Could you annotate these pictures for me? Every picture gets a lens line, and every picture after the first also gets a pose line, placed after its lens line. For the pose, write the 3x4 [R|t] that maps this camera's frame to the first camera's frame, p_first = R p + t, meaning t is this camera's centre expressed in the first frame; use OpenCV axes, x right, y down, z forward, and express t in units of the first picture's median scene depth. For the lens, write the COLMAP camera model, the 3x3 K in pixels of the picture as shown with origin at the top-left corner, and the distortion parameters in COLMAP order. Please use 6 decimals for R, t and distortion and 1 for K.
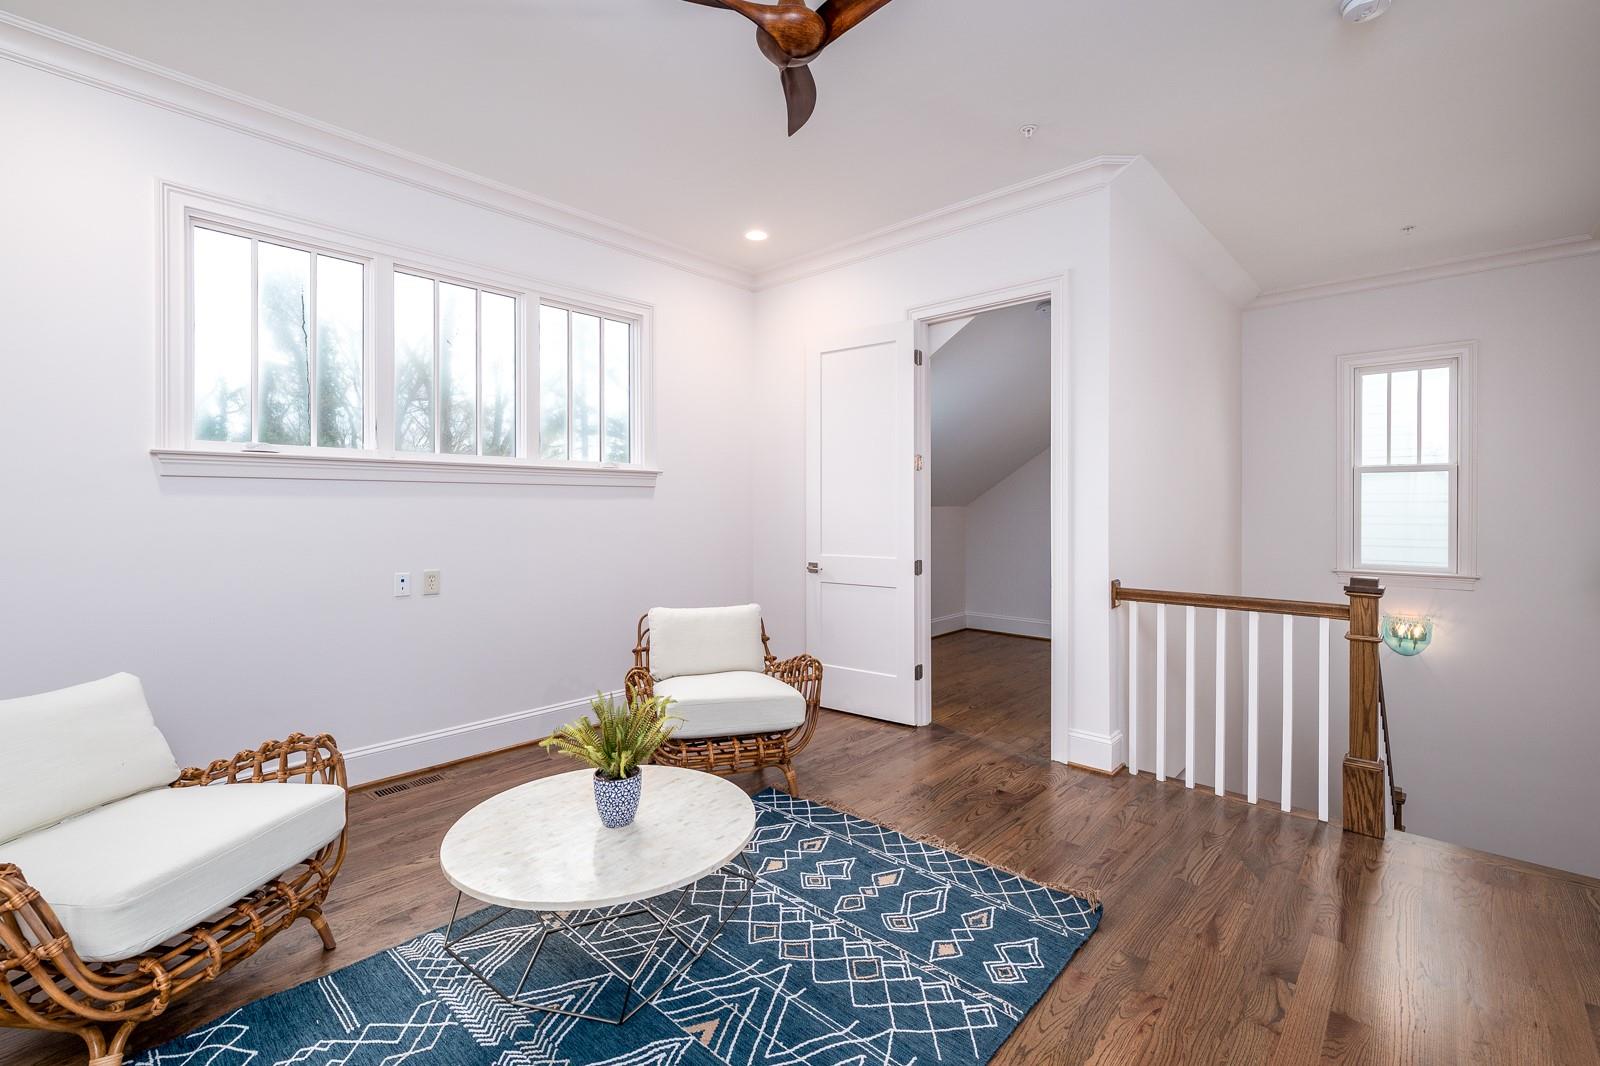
lens RADIAL K [[707.2, 0, 809.9], [0, 707.2, 503.9], [0, 0, 1]] dist [-0.000074, 0.000074]
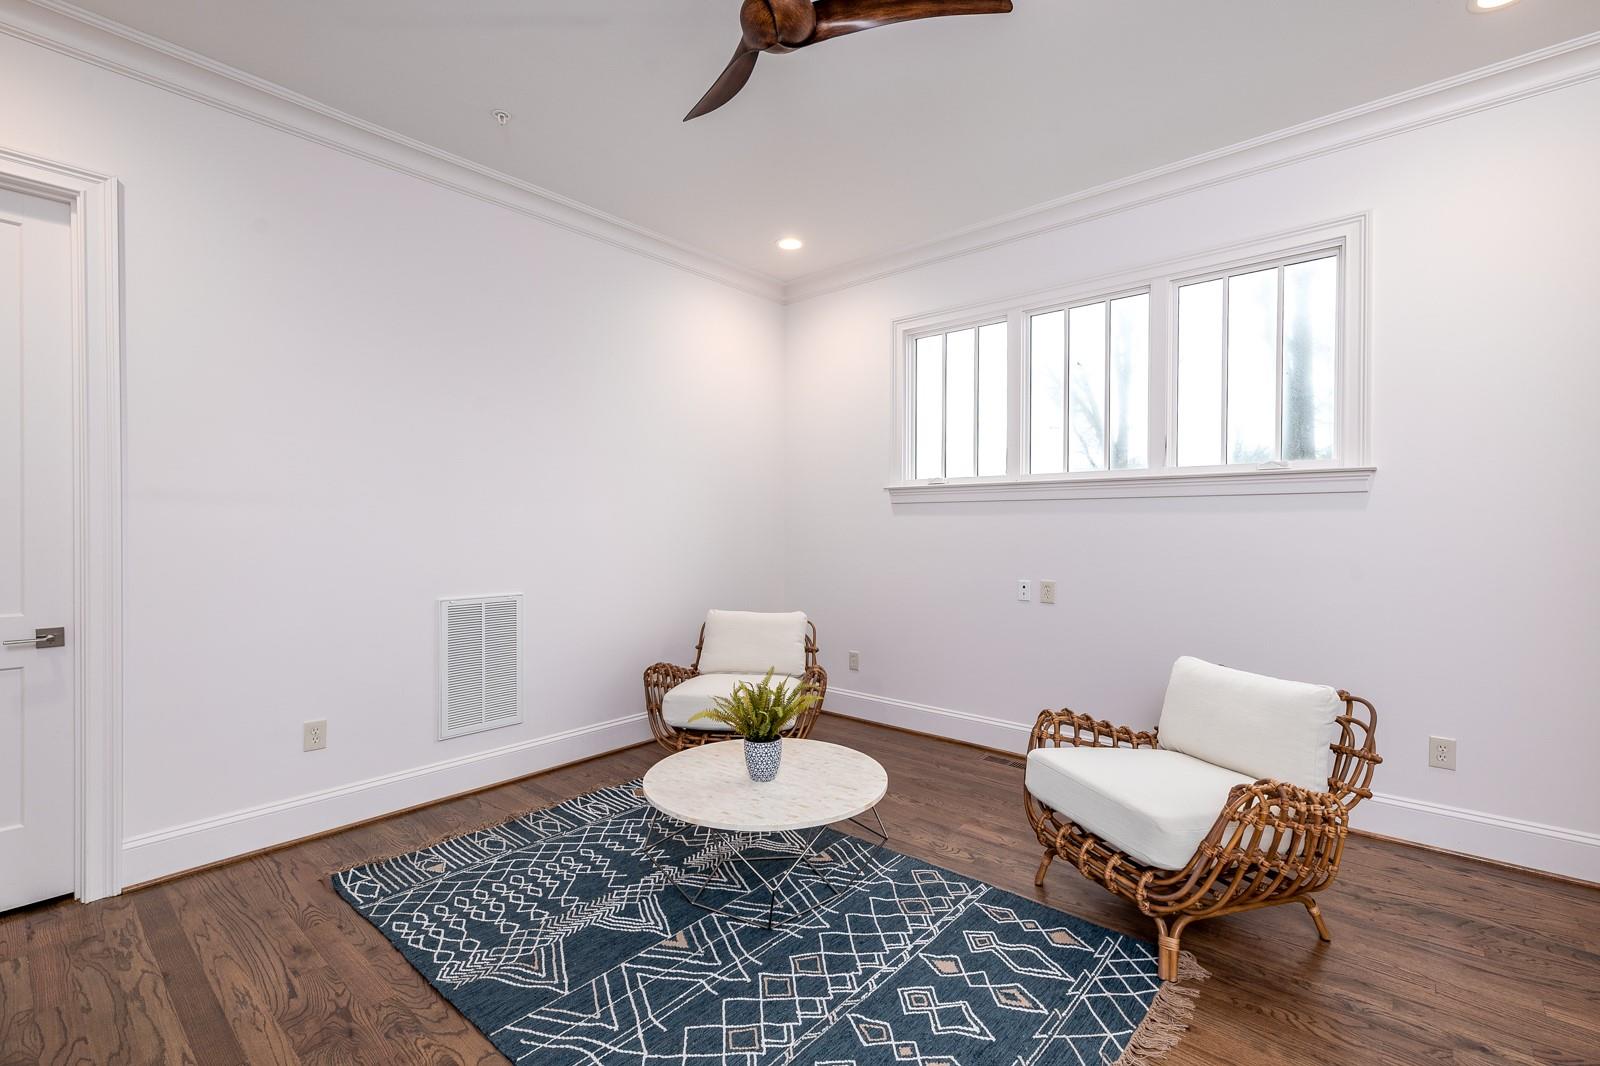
lens RADIAL K [[707.2, 0, 800.6], [0, 707.2, 534.5], [0, 0, 1]] dist [-0.000074, 0.000074]
pose [[0.012480, 0.015722, -0.999799, 0.686165], [0.004193, 0.999867, 0.015775, 0.004801], [0.999913, -0.004389, 0.012413, 0.758833]]
